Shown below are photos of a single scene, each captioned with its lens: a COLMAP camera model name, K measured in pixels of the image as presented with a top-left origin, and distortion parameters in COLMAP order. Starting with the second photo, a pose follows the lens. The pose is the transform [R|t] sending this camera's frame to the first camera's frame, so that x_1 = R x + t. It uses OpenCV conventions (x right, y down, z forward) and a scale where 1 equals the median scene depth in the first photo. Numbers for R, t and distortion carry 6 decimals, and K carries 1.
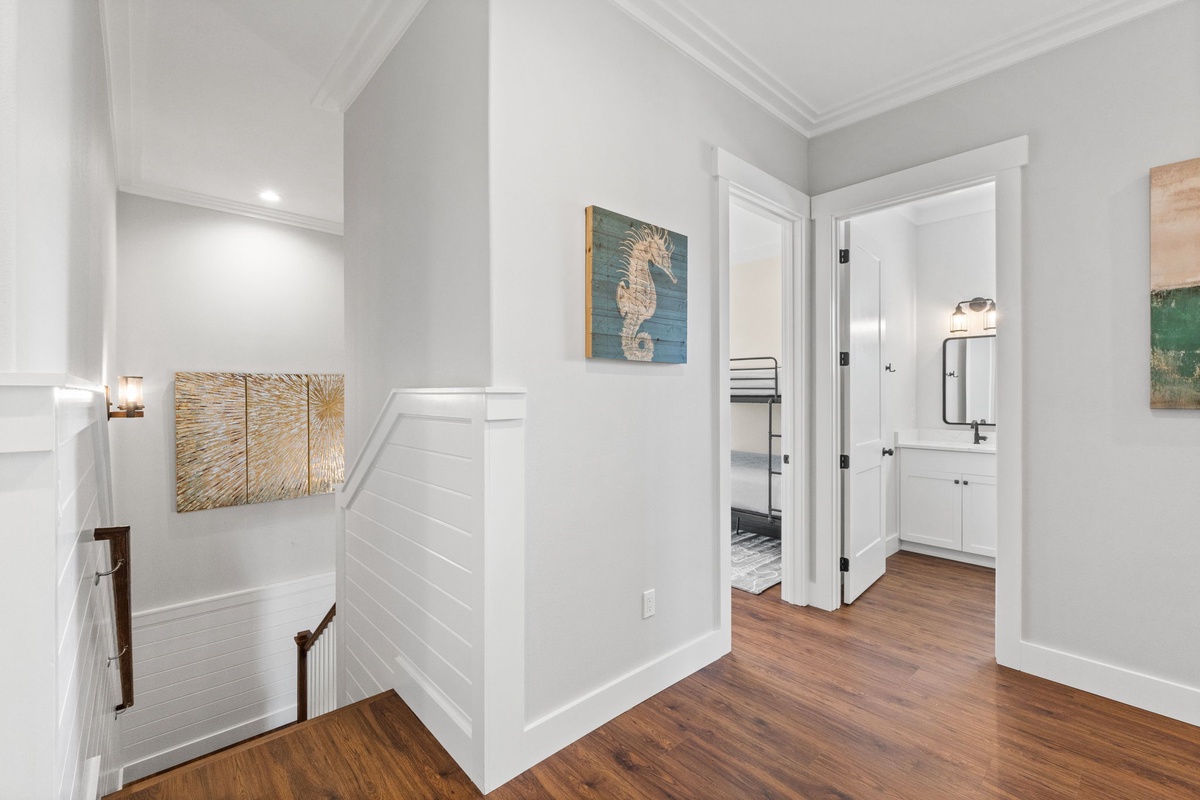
lens RADIAL K [[508.8, 0, 600.0], [0, 508.8, 400.0], [0, 0, 1]] dist [-0.003114, -0.000065]
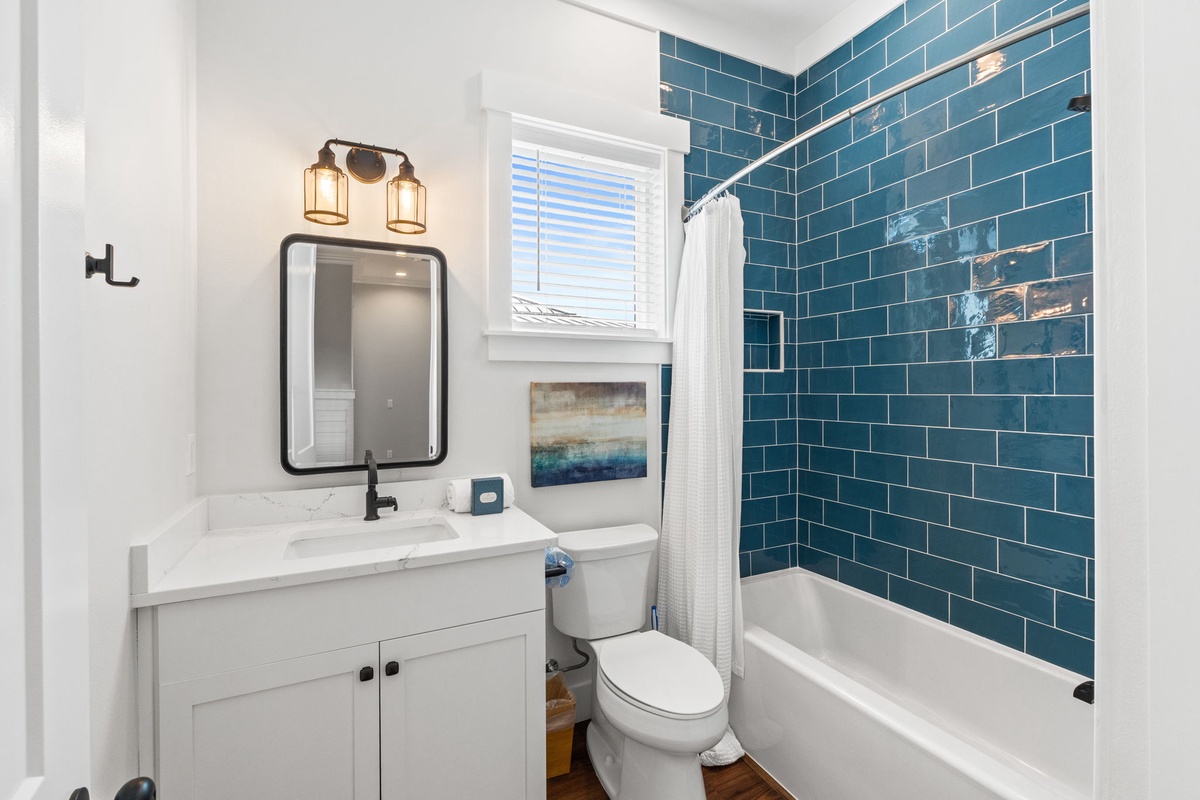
lens RADIAL K [[508.8, 0, 600.0], [0, 508.8, 400.0], [0, 0, 1]] dist [-0.003114, -0.000065]
pose [[0.268268, -0.004218, 0.963335, 0.414827], [0.006987, 0.999973, 0.002433, -0.004287], [-0.963319, 0.006078, 0.268290, 0.727978]]
